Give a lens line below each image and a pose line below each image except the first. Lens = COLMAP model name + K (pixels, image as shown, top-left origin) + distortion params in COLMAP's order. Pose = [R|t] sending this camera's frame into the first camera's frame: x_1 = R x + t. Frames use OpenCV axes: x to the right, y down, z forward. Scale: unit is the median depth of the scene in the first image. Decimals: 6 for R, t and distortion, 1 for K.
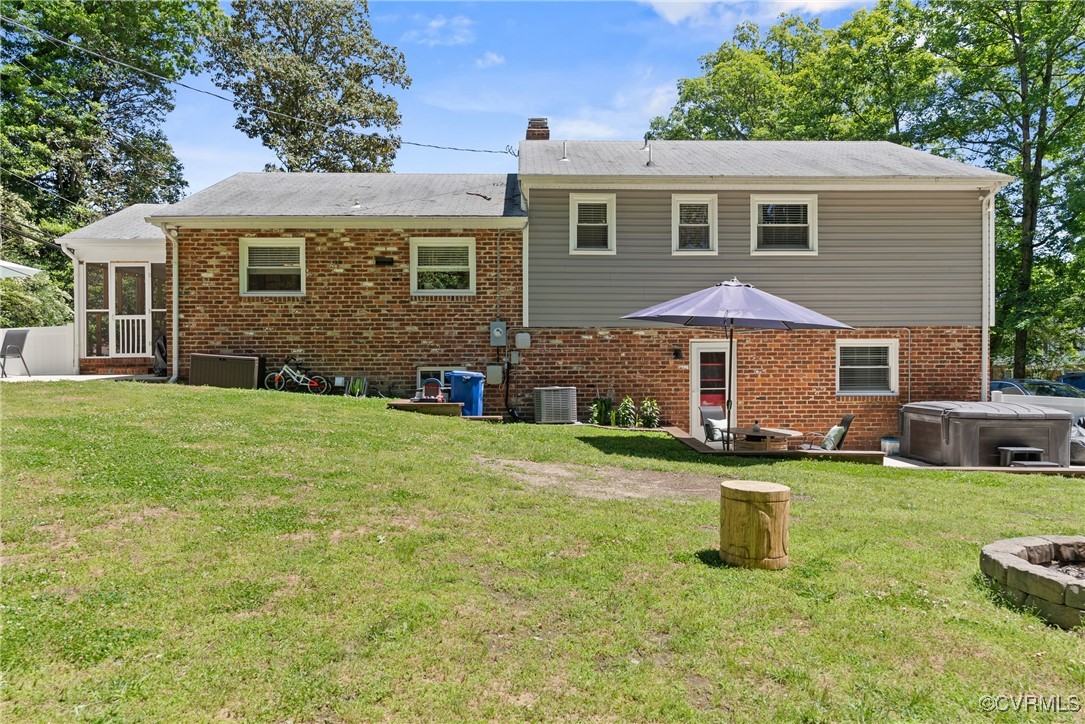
lens RADIAL K [[775.5, 0, 542.5], [0, 775.5, 362.0], [0, 0, 1]] dist [-0.001433, 0.000758]
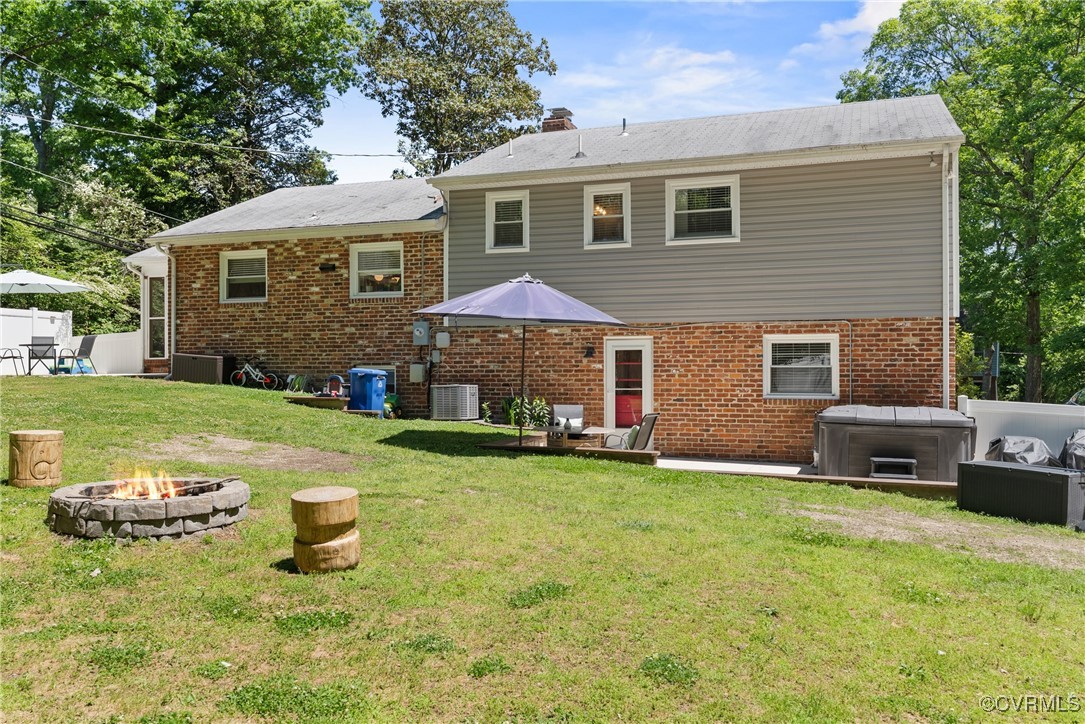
lens RADIAL K [[913.3, 0, 542.5], [0, 913.3, 362.0], [0, 0, 1]] dist [-0.003140, -0.002610]
pose [[0.929661, -0.000923, -0.368414, 0.534136], [-0.002966, 0.999946, -0.009989, 0.013062], [0.368403, 0.010380, 0.929608, -0.067666]]
